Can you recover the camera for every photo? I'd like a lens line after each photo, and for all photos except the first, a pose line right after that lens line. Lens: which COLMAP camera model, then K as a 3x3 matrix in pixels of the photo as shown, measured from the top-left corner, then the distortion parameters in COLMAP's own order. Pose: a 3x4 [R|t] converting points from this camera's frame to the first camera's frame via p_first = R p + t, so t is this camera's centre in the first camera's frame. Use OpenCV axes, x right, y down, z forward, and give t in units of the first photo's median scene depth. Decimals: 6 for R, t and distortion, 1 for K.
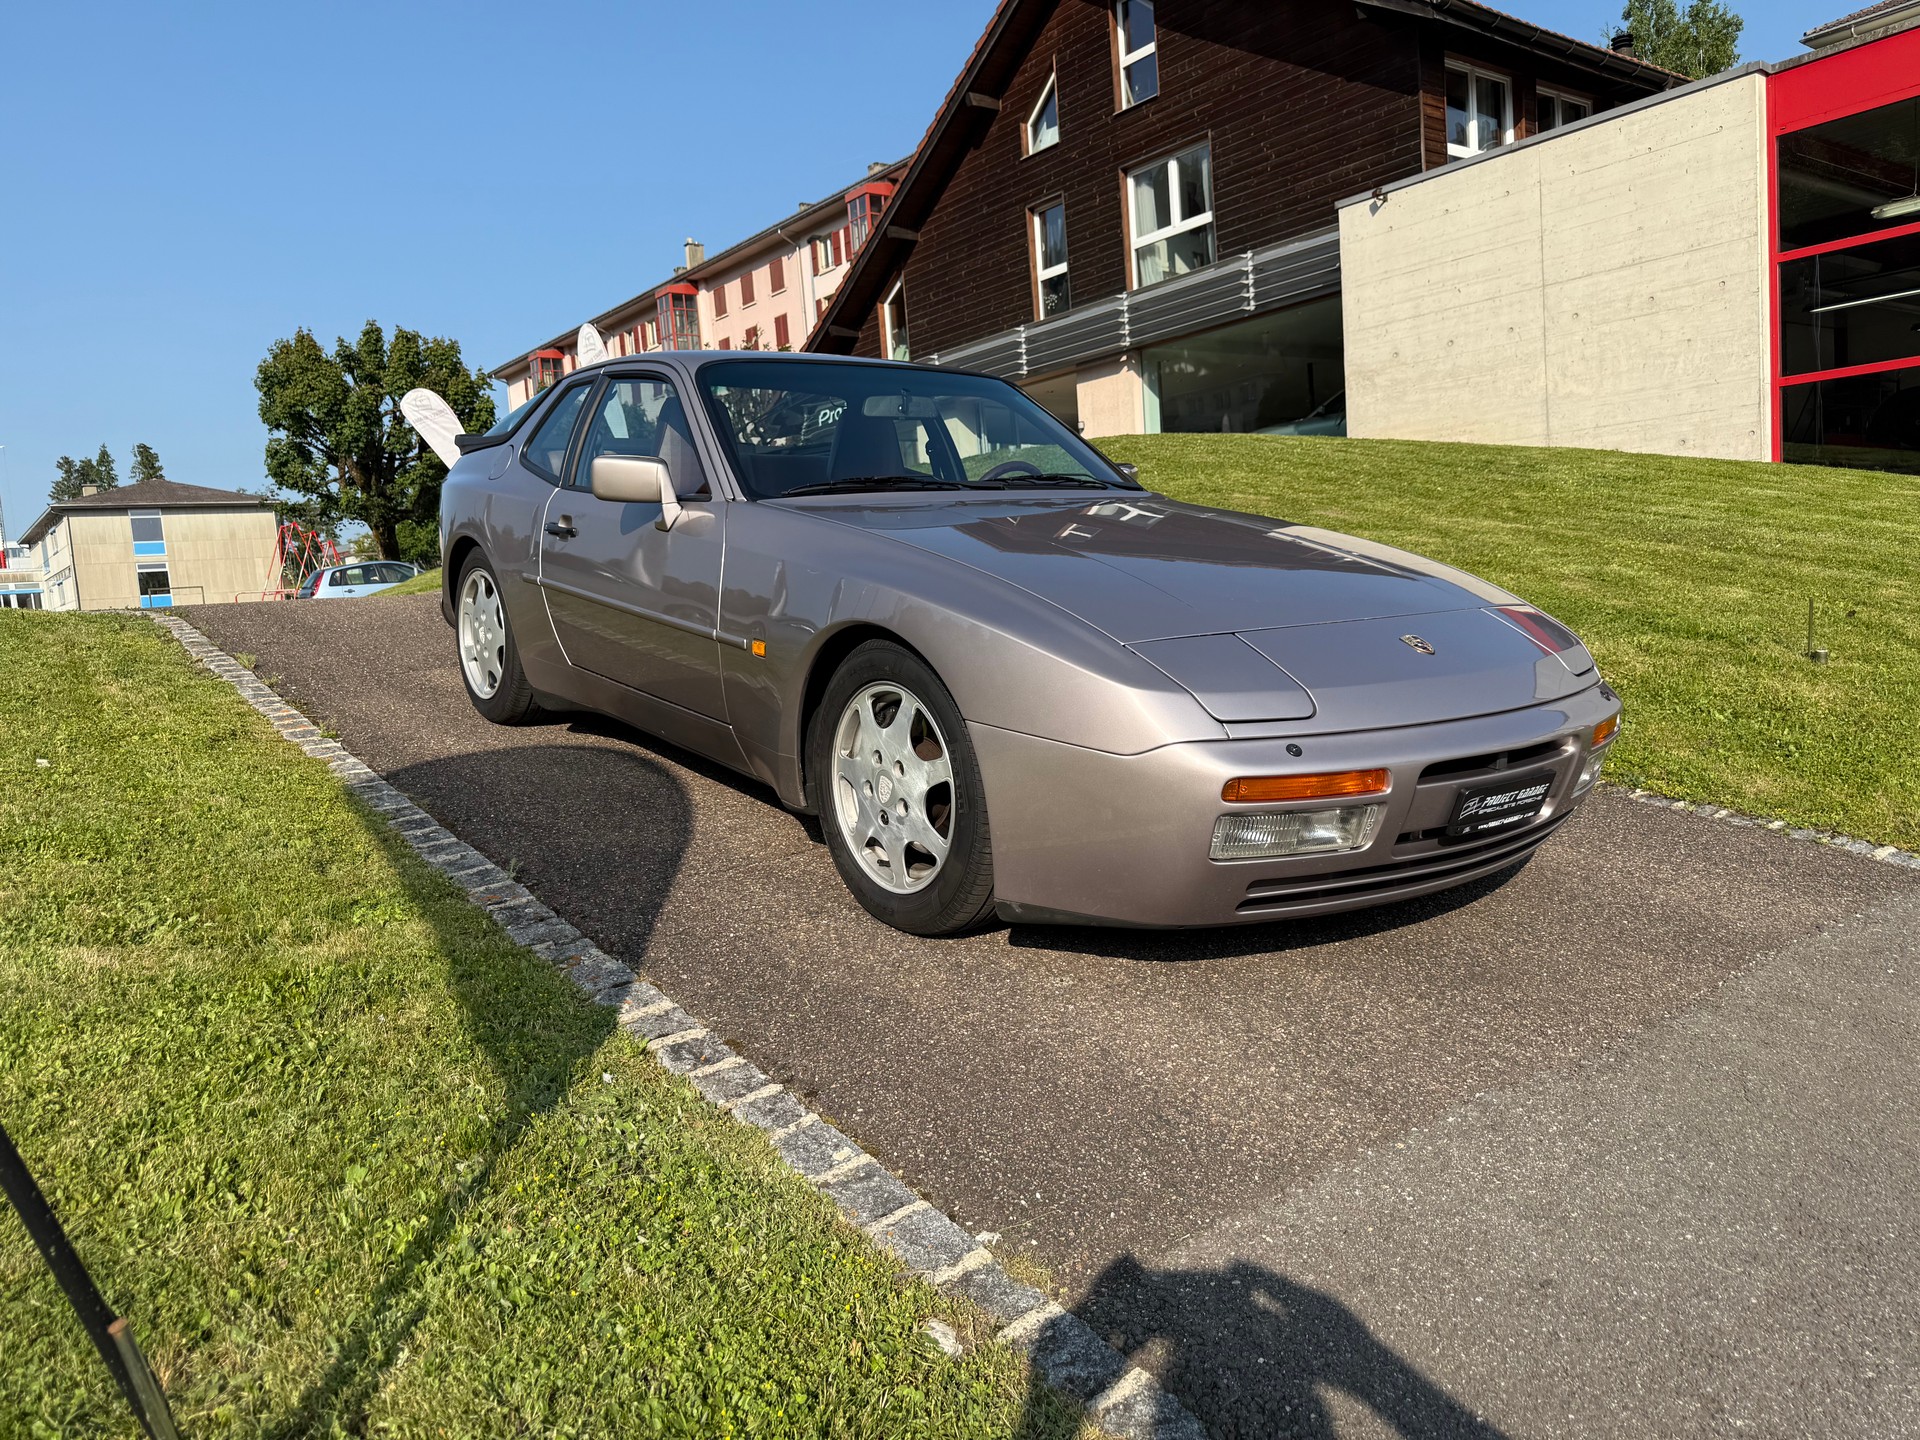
lens RADIAL K [[1390.1, 0, 958.8], [0, 1390.1, 747.1], [0, 0, 1]] dist [0.020806, -0.021170]
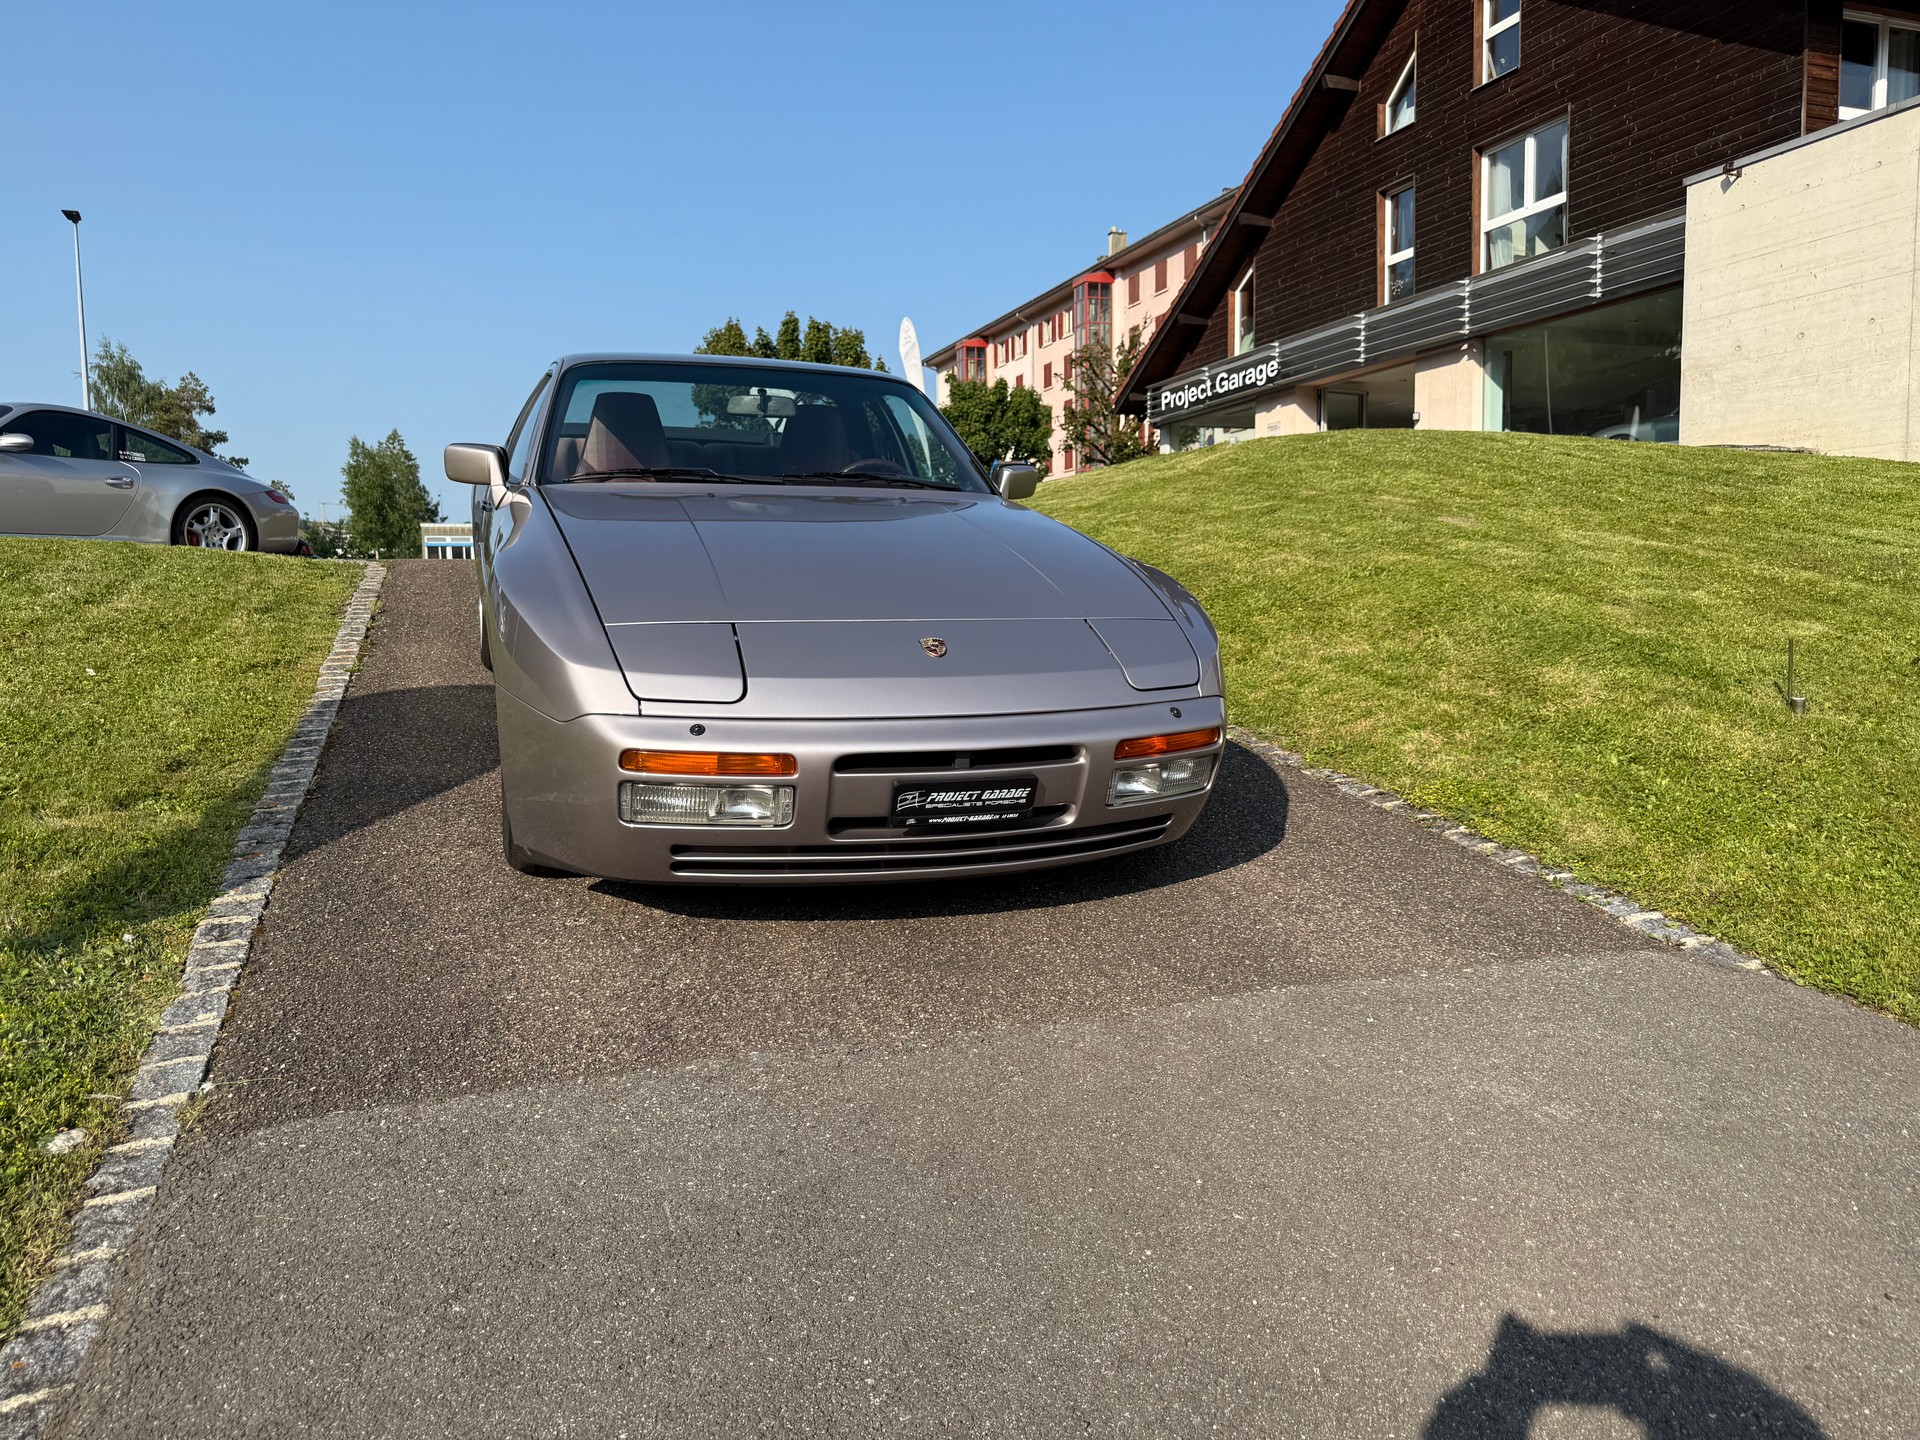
lens RADIAL K [[1390.1, 0, 959.4], [0, 1390.1, 741.2], [0, 0, 1]] dist [0.020806, -0.021170]
pose [[0.953497, 0.086145, -0.288829, 0.125948], [-0.084570, 0.996256, 0.017951, -0.004328], [0.289294, 0.007310, 0.957212, 0.000027]]
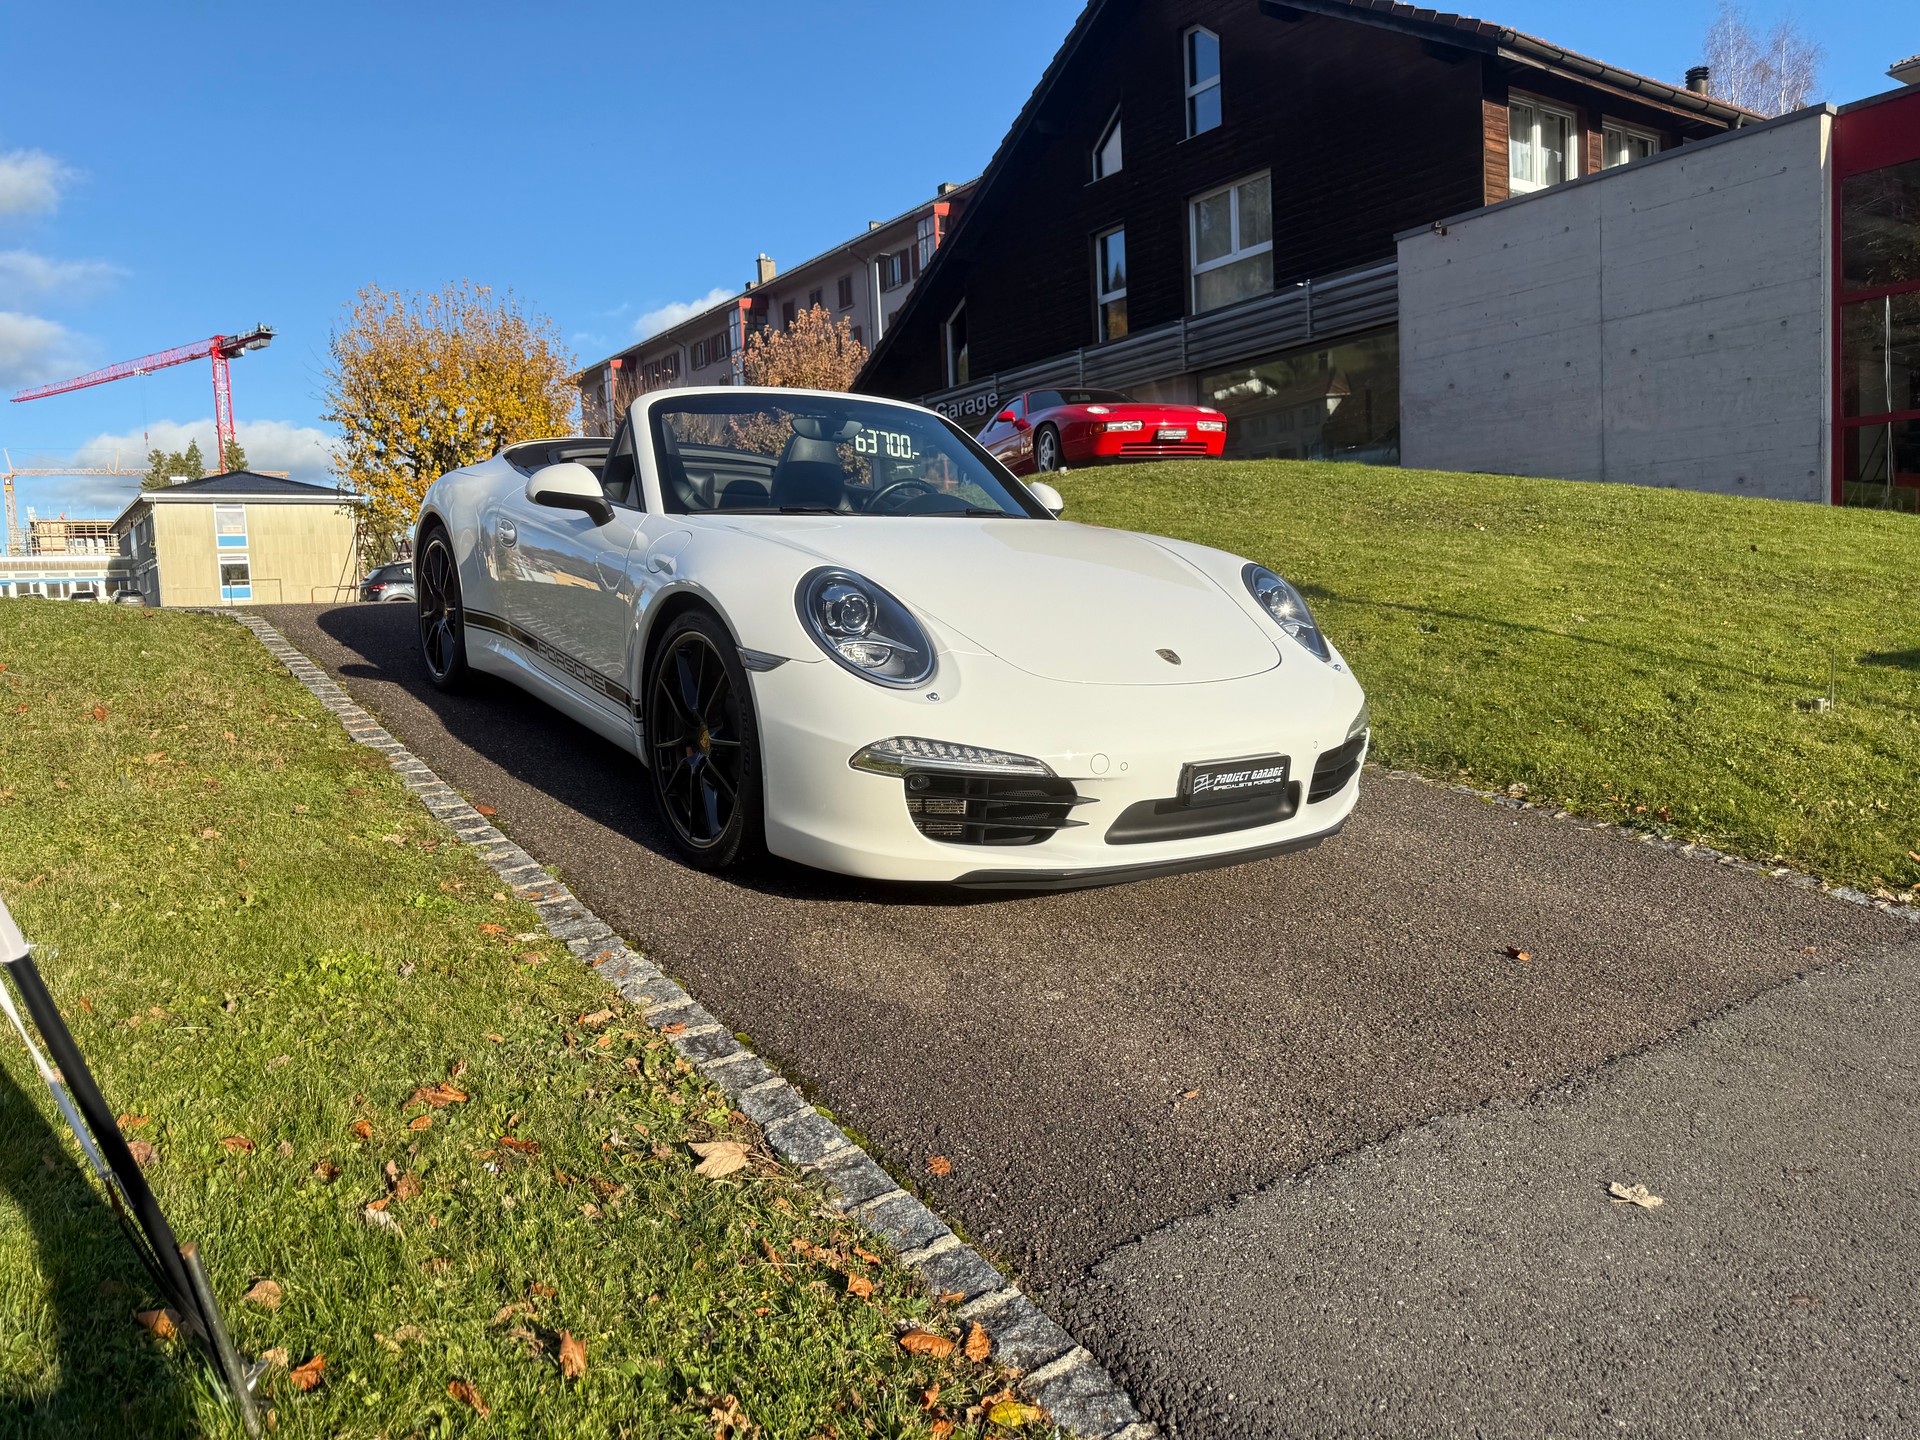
lens RADIAL K [[1390.1, 0, 942.1], [0, 1390.1, 721.7], [0, 0, 1]] dist [0.020806, -0.021170]
pose [[0.998207, 0.033092, -0.049877, 0.006304], [-0.034404, 0.999078, -0.025678, -0.001964], [0.048981, 0.027348, 0.998425, -0.013585]]
